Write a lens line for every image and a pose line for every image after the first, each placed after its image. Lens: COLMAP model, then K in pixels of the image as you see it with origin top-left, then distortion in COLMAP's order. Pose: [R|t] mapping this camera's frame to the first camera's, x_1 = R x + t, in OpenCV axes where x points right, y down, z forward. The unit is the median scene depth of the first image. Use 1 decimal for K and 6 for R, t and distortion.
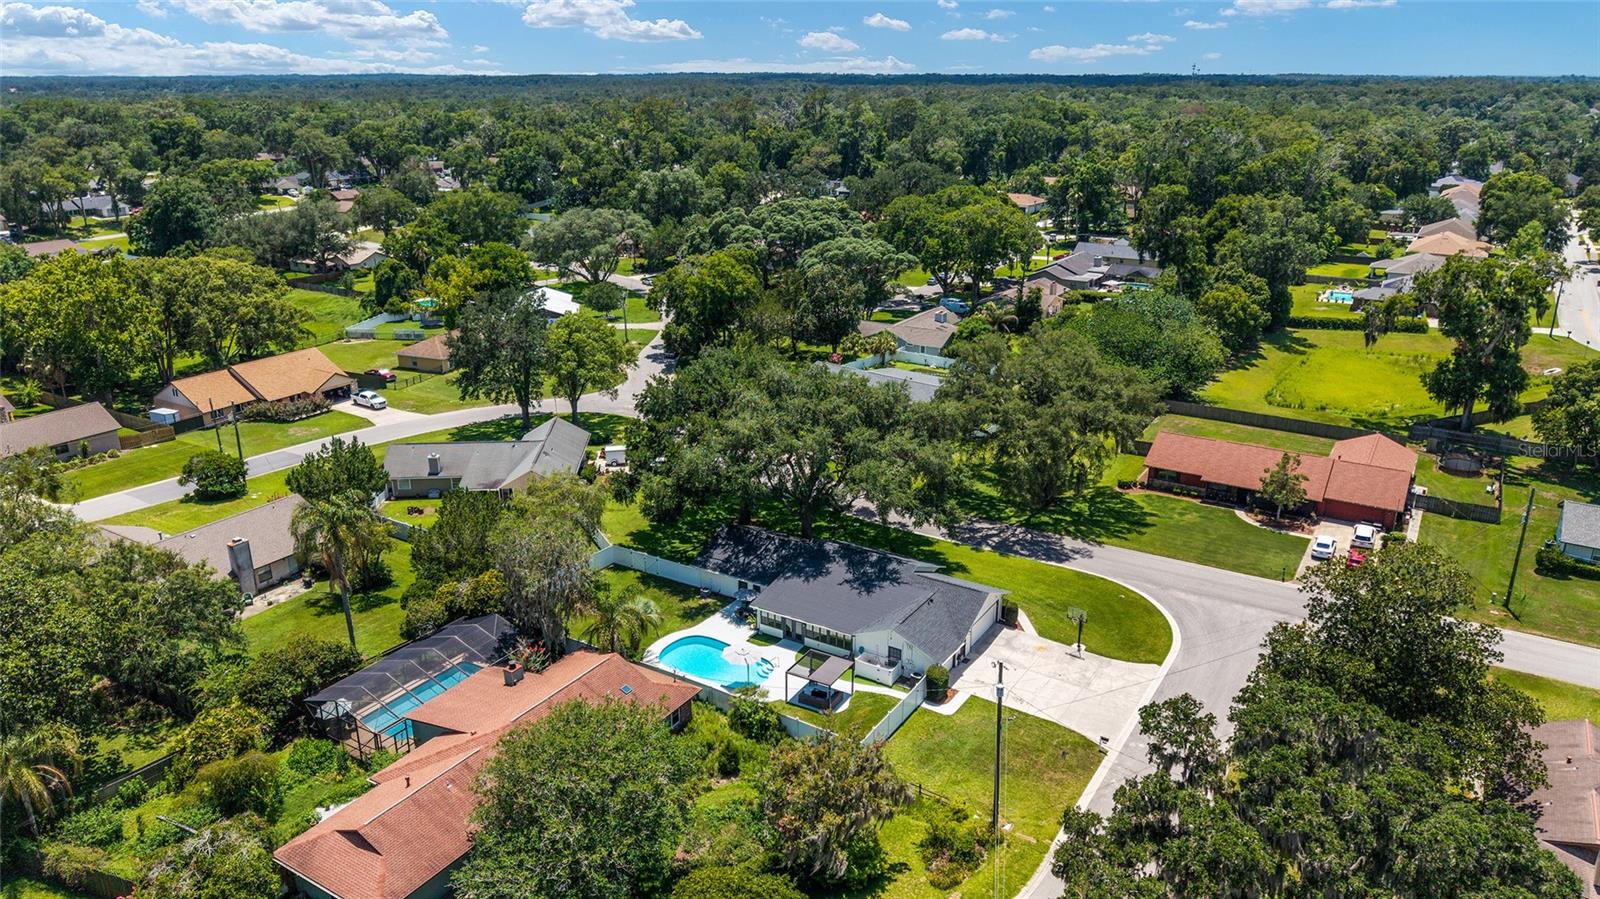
lens RADIAL K [[1076.8, 0, 800.0], [0, 1076.8, 449.5], [0, 0, 1]] dist [0.071483, -0.100911]
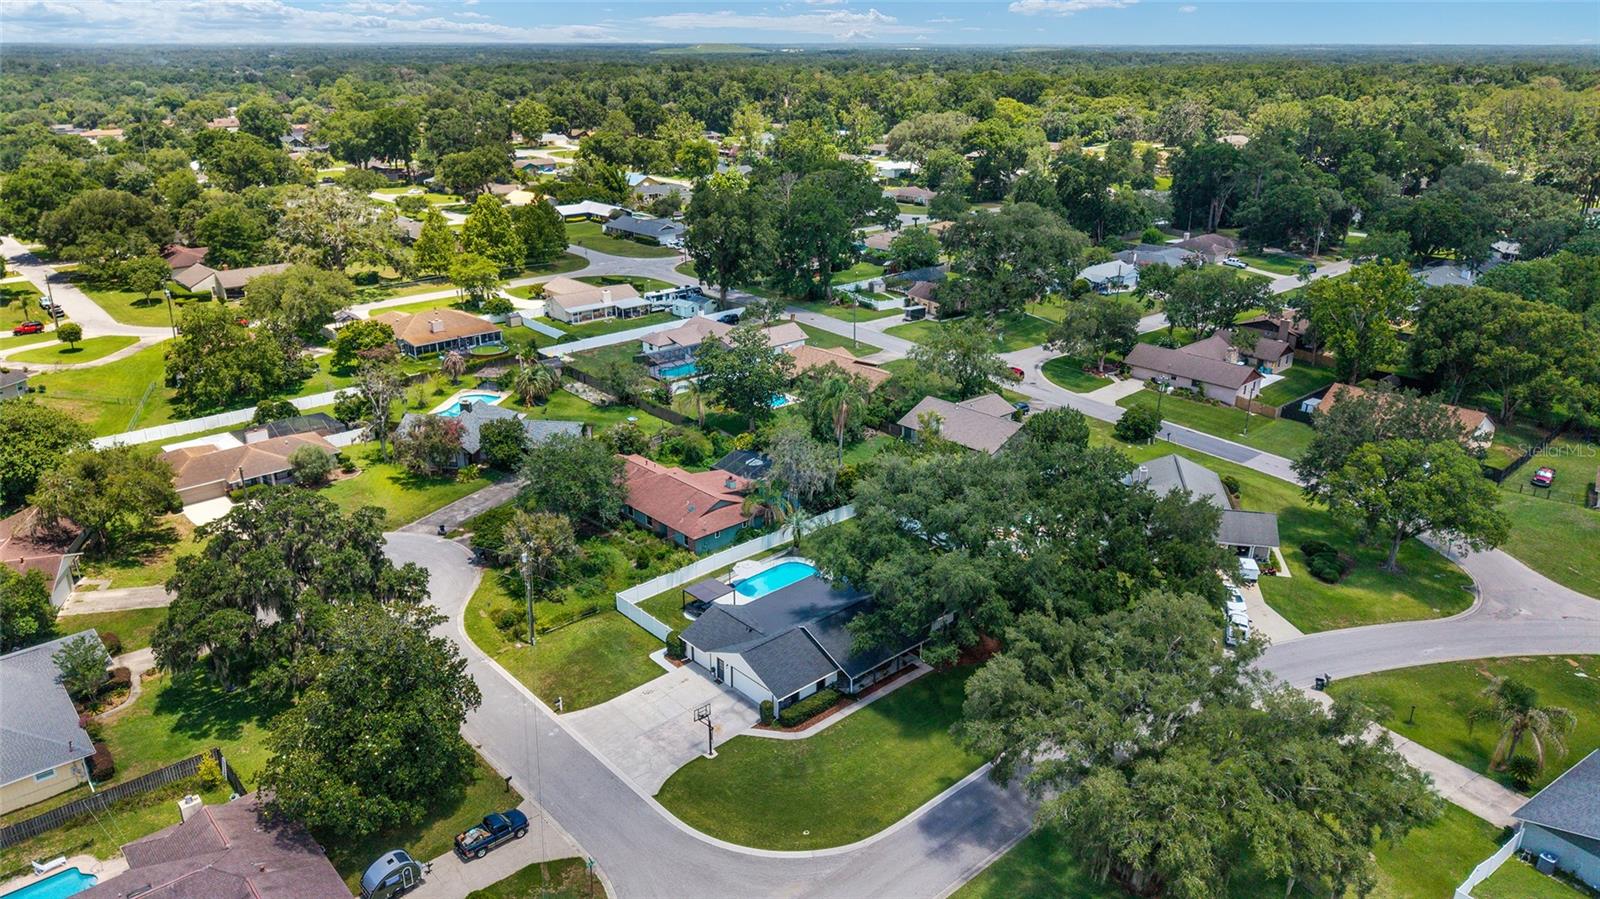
lens RADIAL K [[1082.4, 0, 803.5], [0, 1082.4, 463.7], [0, 0, 1]] dist [0.031669, -0.040053]
pose [[-0.276209, 0.354276, -0.893419, 0.806472], [-0.321872, 0.841804, 0.433318, -0.391686], [0.905598, 0.407253, -0.118482, 0.853504]]
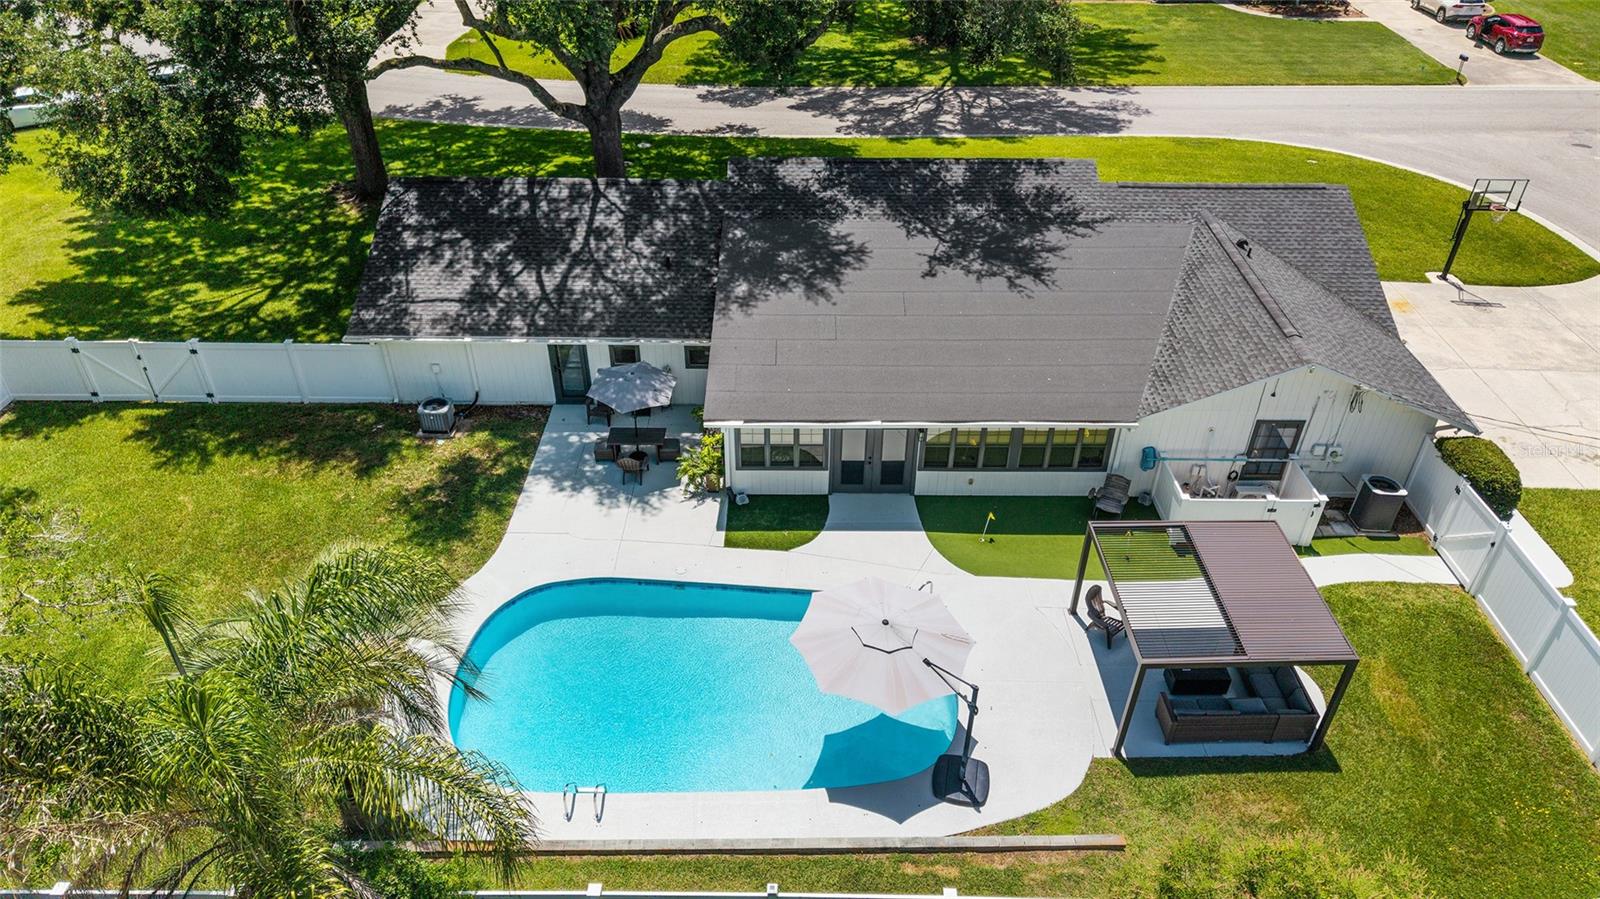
lens RADIAL K [[1082.4, 0, 803.5], [0, 1082.4, 463.7], [0, 0, 1]] dist [0.031669, -0.040053]
pose [[0.850001, -0.308478, 0.427012, -0.112460], [0.170173, 0.927941, 0.331613, 0.054698], [-0.498537, -0.209205, 0.841245, 0.598153]]
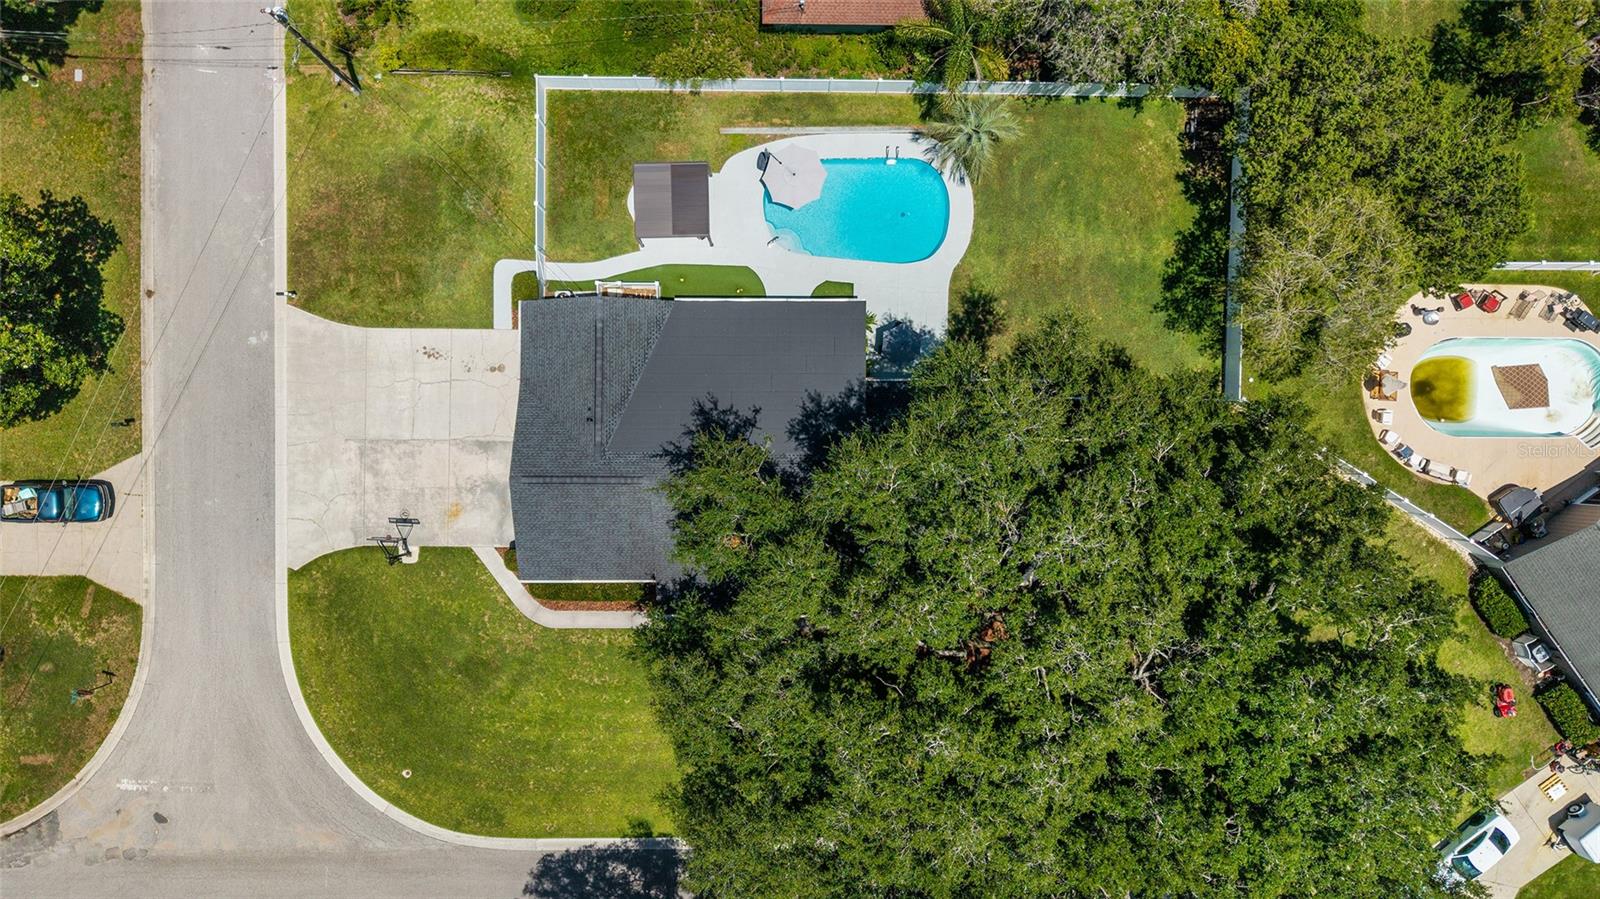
lens RADIAL K [[1082.4, 0, 803.5], [0, 1082.4, 463.7], [0, 0, 1]] dist [0.031669, -0.040053]
pose [[-0.854407, 0.519496, -0.010644, 0.030337], [-0.184360, -0.283936, 0.940953, -0.352350], [0.485799, 0.805919, 0.338371, 0.671032]]
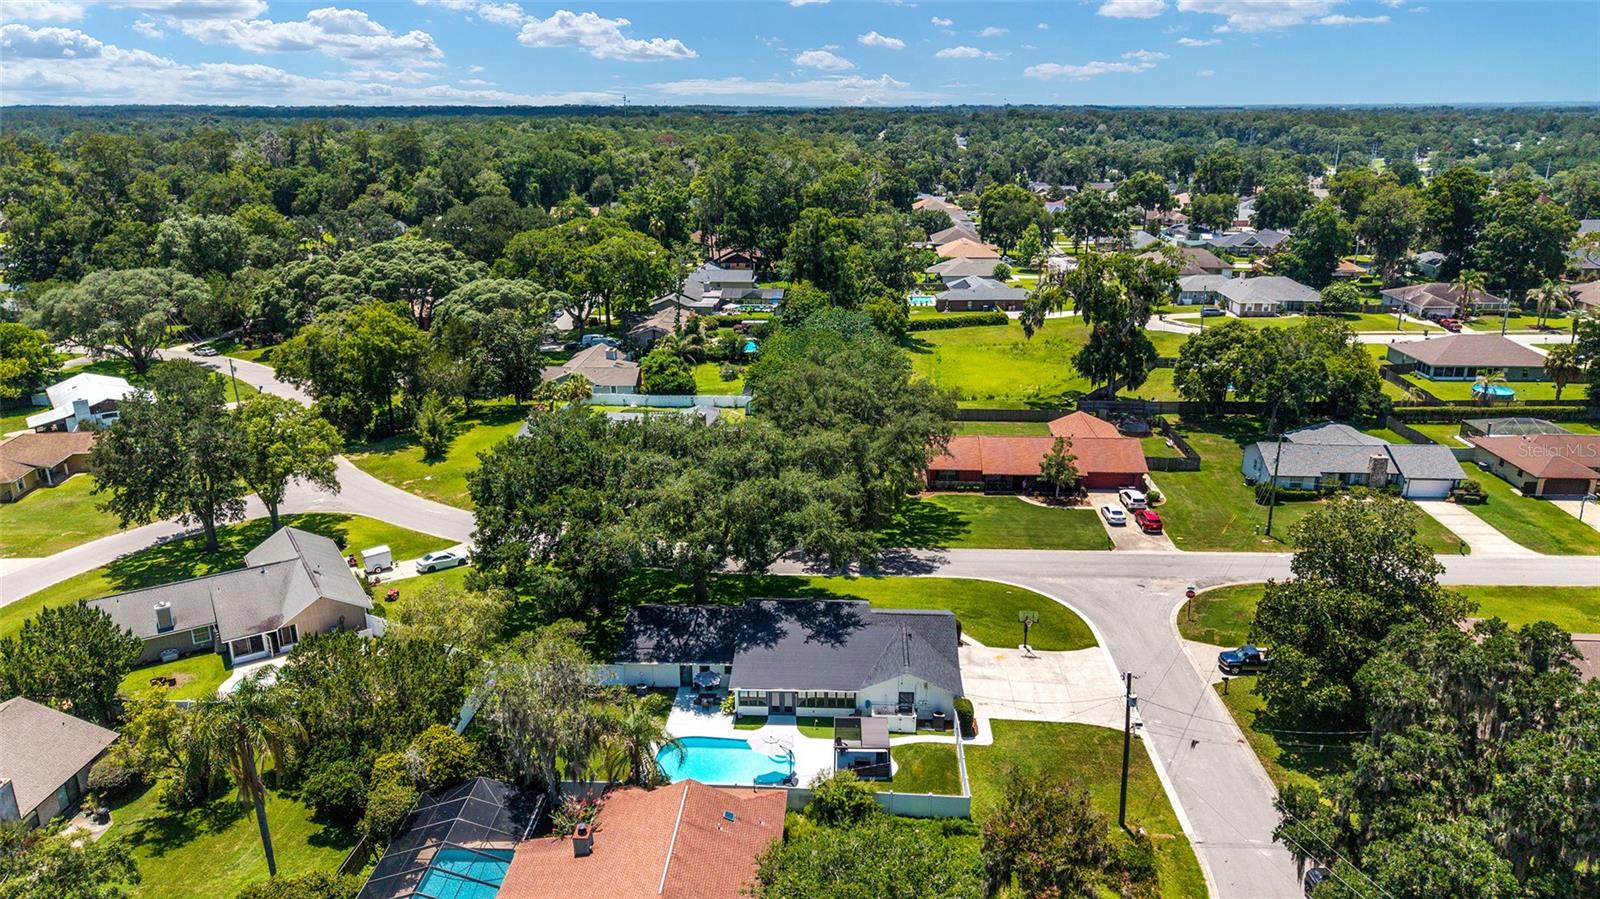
lens RADIAL K [[1082.4, 0, 803.5], [0, 1082.4, 463.7], [0, 0, 1]] dist [0.031669, -0.040053]
pose [[0.876177, -0.154657, 0.456502, -0.292136], [0.161656, 0.986556, 0.023962, -0.038947], [-0.454071, 0.052801, 0.889399, 0.132302]]
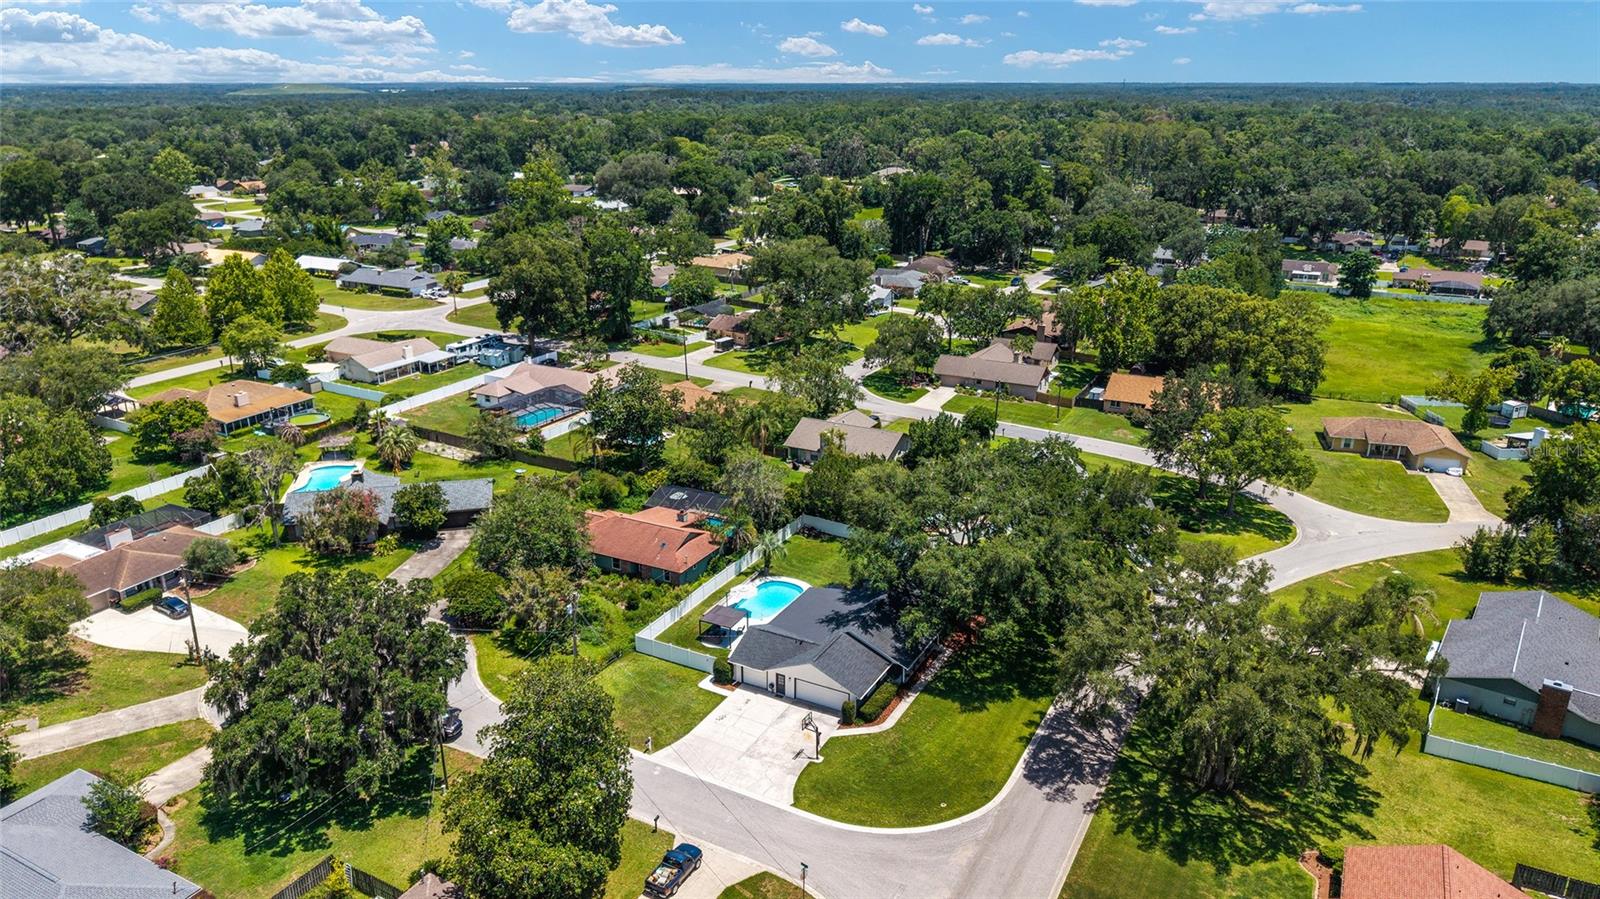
lens RADIAL K [[1082.4, 0, 803.5], [0, 1082.4, 463.7], [0, 0, 1]] dist [0.031669, -0.040053]
pose [[0.065436, 0.338297, -0.938761, 0.902663], [-0.334191, 0.893878, 0.298828, -0.301912], [0.940231, 0.294171, 0.171547, 0.567808]]
